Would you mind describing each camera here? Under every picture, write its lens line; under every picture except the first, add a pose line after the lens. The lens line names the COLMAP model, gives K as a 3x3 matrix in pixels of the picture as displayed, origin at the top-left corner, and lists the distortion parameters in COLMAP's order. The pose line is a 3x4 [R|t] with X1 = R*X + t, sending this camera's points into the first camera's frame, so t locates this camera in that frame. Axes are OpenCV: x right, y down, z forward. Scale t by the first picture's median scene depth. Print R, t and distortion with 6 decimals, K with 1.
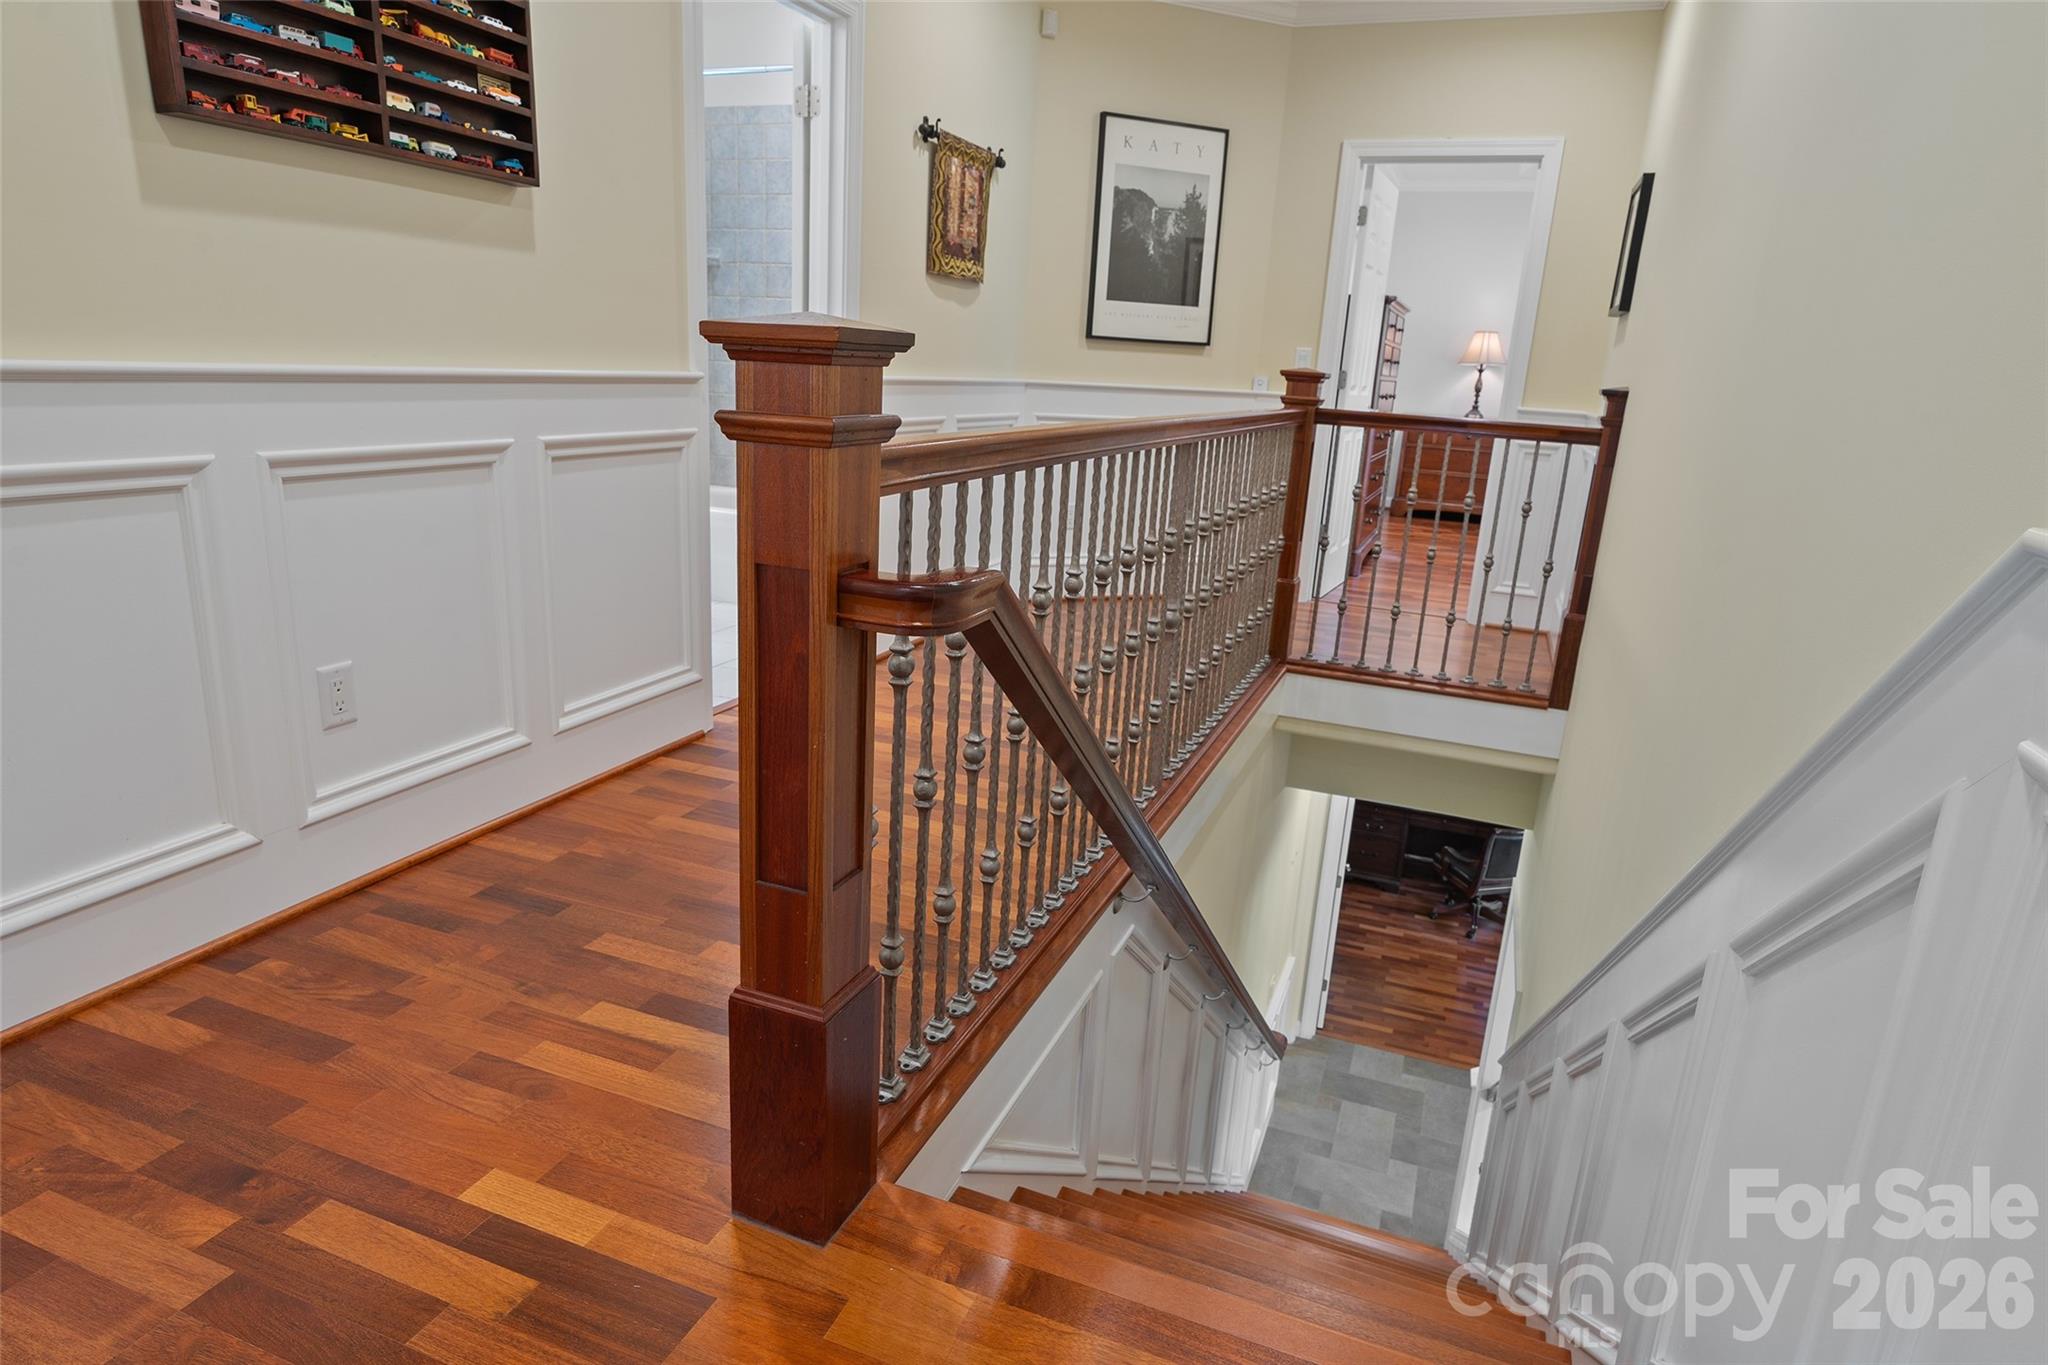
lens RADIAL K [[1199.9, 0, 990.8], [0, 1199.9, 690.7], [0, 0, 1]] dist [-0.009632, -0.000483]
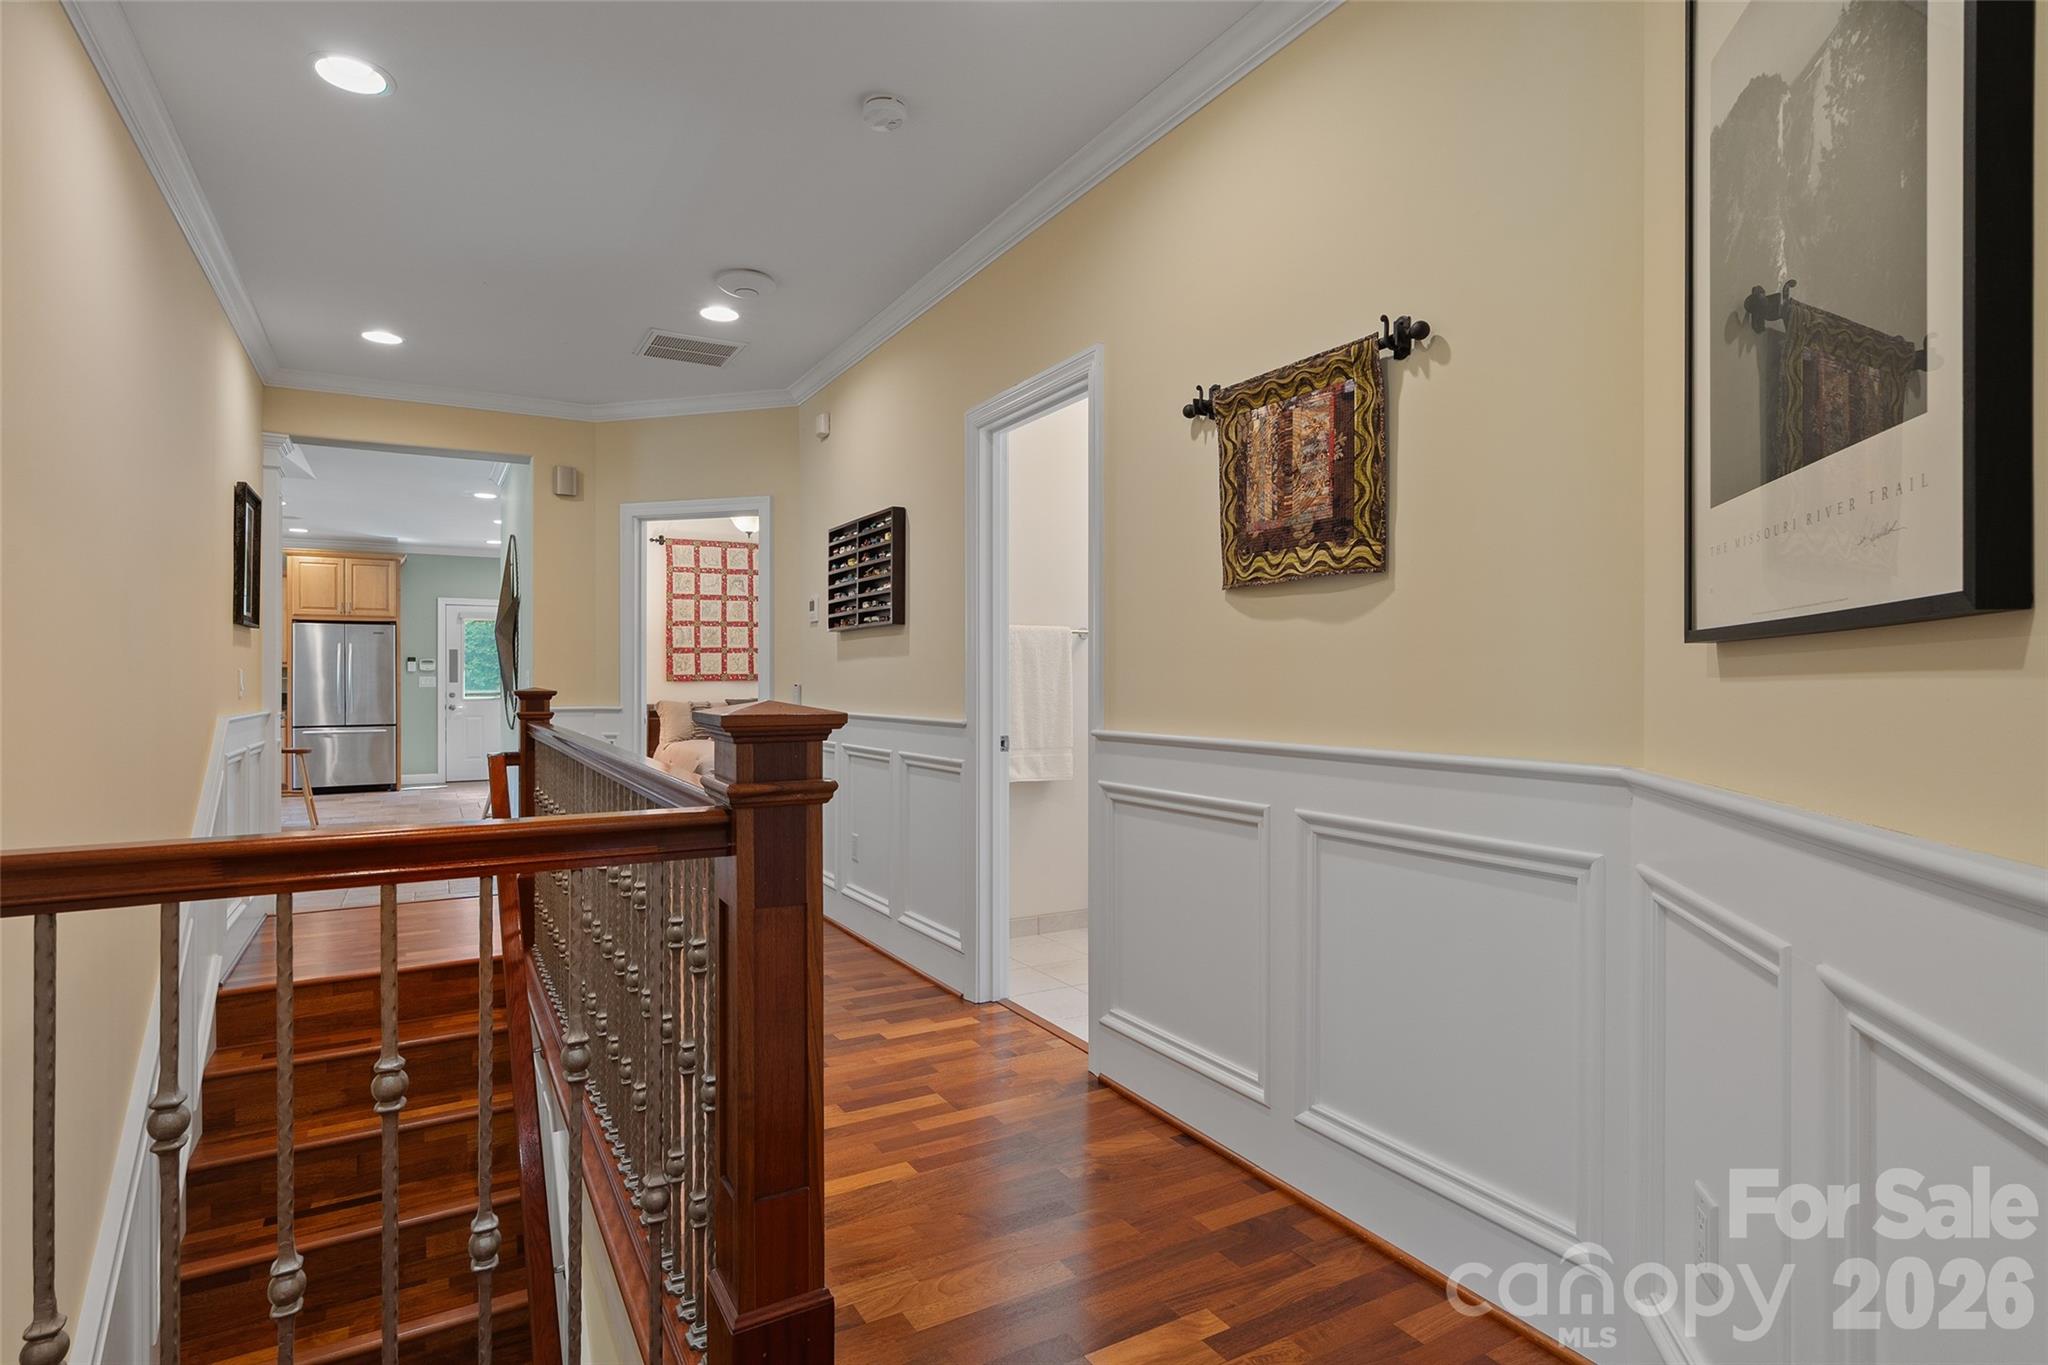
lens RADIAL K [[1045.7, 0, 1013.3], [0, 1045.7, 667.8], [0, 0, 1]] dist [-0.001216, -0.000072]
pose [[-0.629357, -0.054998, -0.775168, 0.469248], [-0.236787, 0.963632, 0.123877, -0.415620], [0.740164, 0.261513, -0.619491, 1.436547]]
